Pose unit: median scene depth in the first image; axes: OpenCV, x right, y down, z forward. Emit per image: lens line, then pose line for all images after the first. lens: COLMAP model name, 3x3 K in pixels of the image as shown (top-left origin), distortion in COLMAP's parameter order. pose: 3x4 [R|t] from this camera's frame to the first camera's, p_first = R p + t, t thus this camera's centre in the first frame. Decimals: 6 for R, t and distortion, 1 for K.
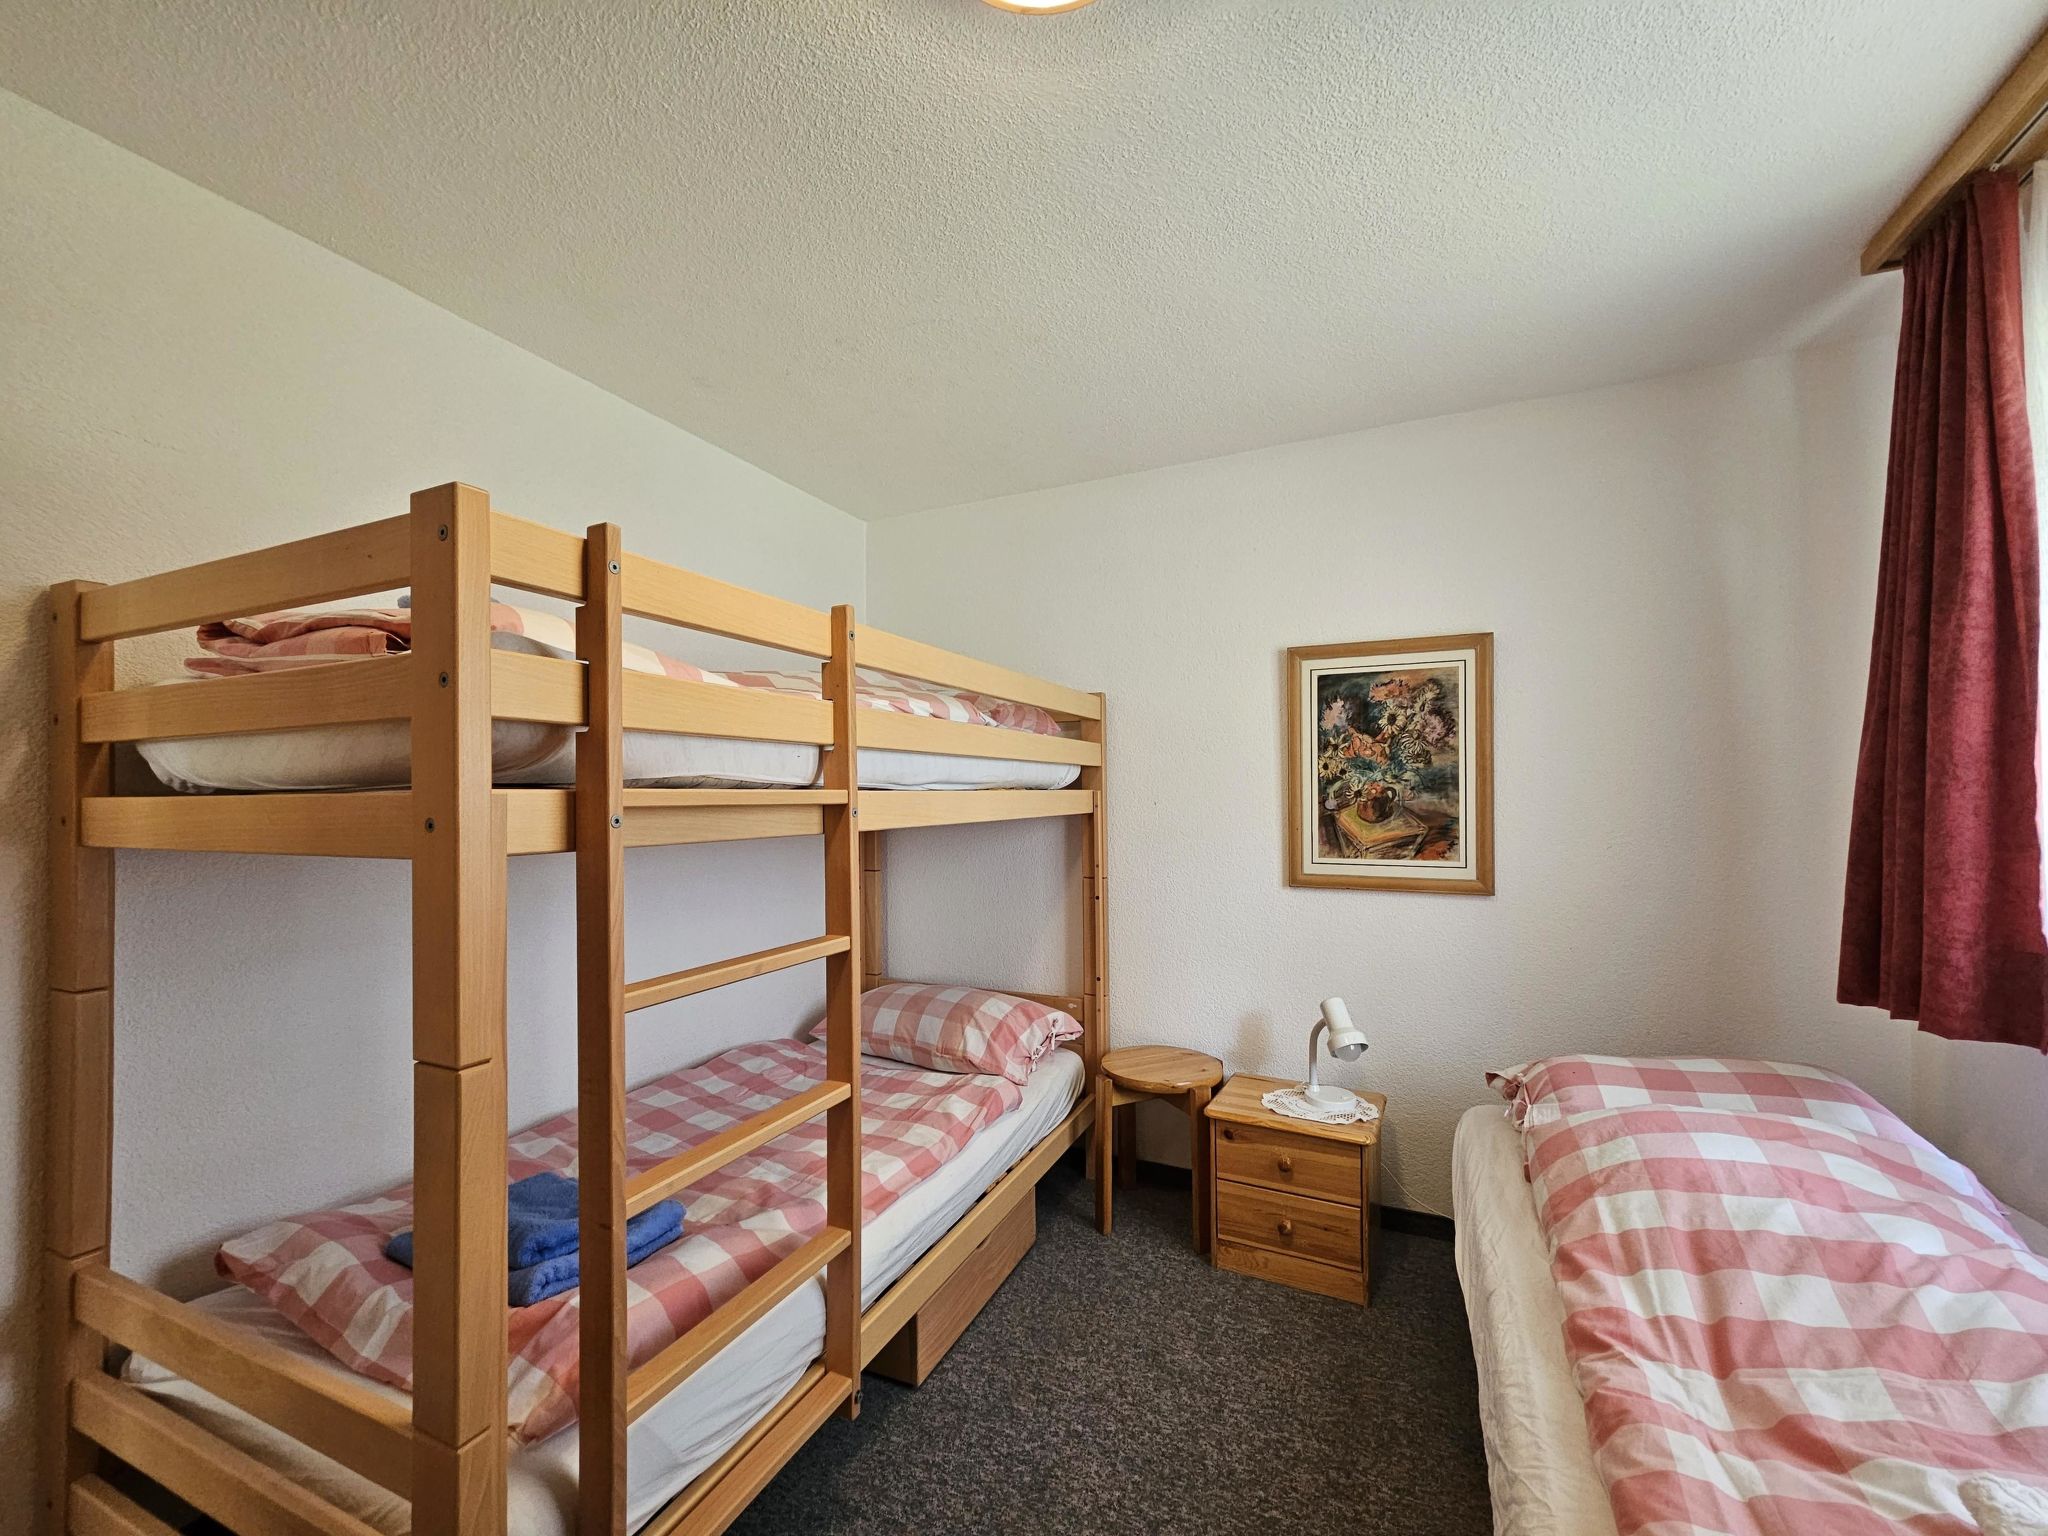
lens RADIAL K [[835.9, 0, 1022.2], [0, 835.9, 777.7], [0, 0, 1]] dist [0.001665, -0.000211]
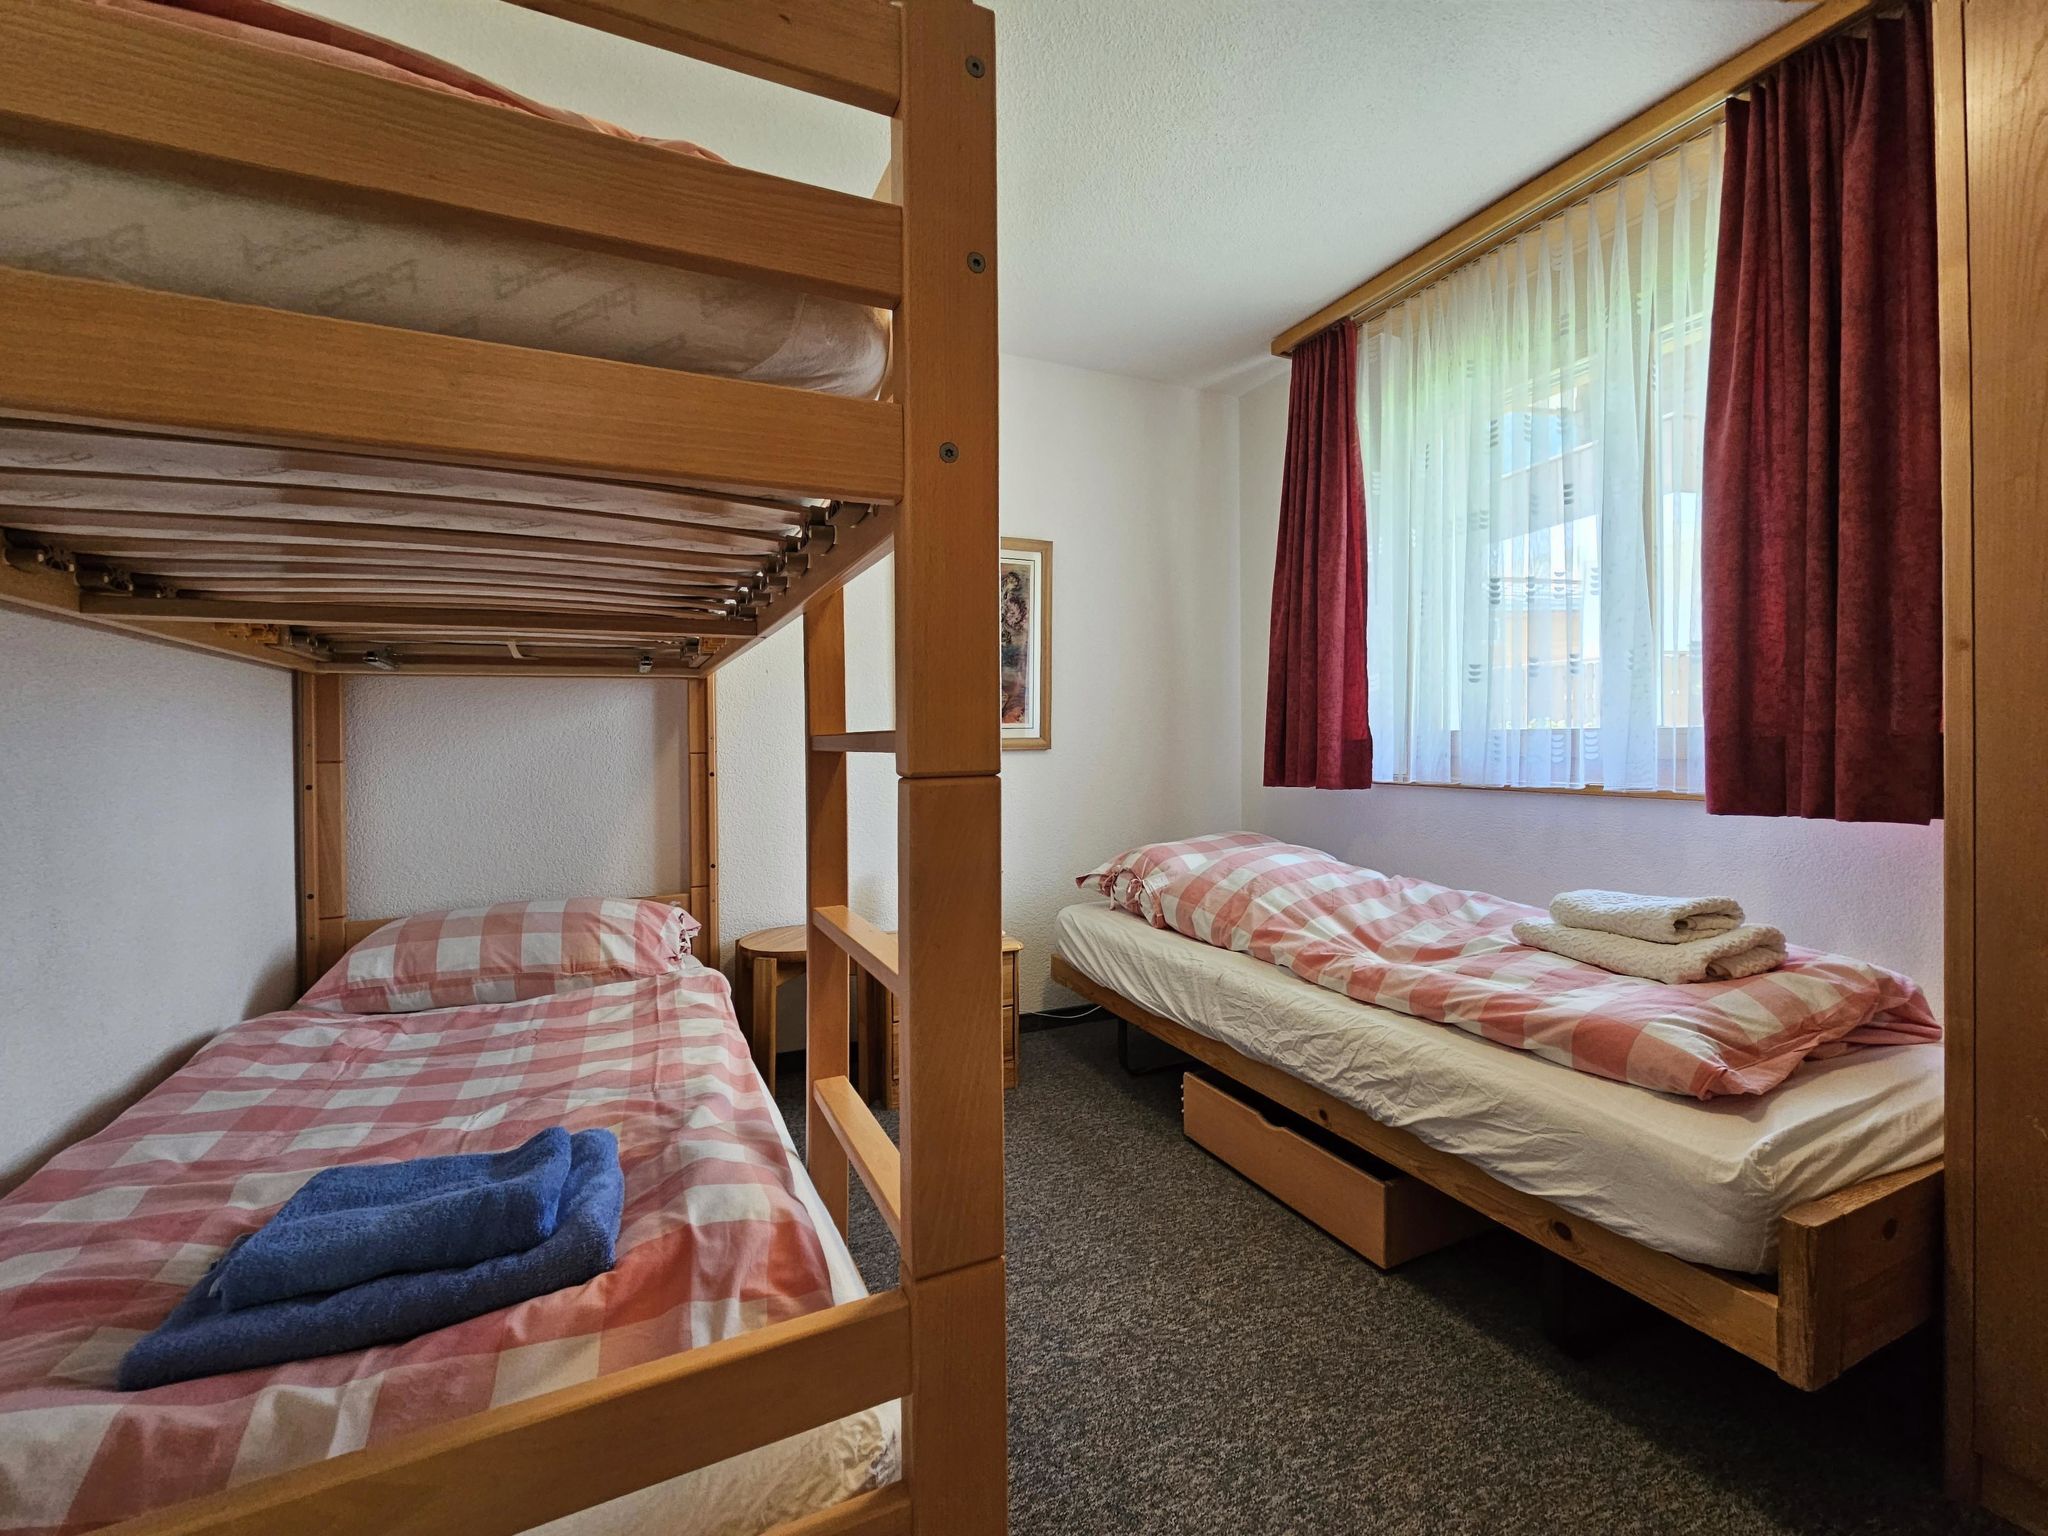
lens RADIAL K [[877.8, 0, 1032.1], [0, 877.8, 736.6], [0, 0, 1]] dist [-0.001505, -0.000049]
pose [[0.639454, -0.001956, 0.768827, -0.550297], [-0.002294, 0.999987, 0.004451, 0.133473], [-0.768826, -0.004610, 0.639442, 0.195390]]
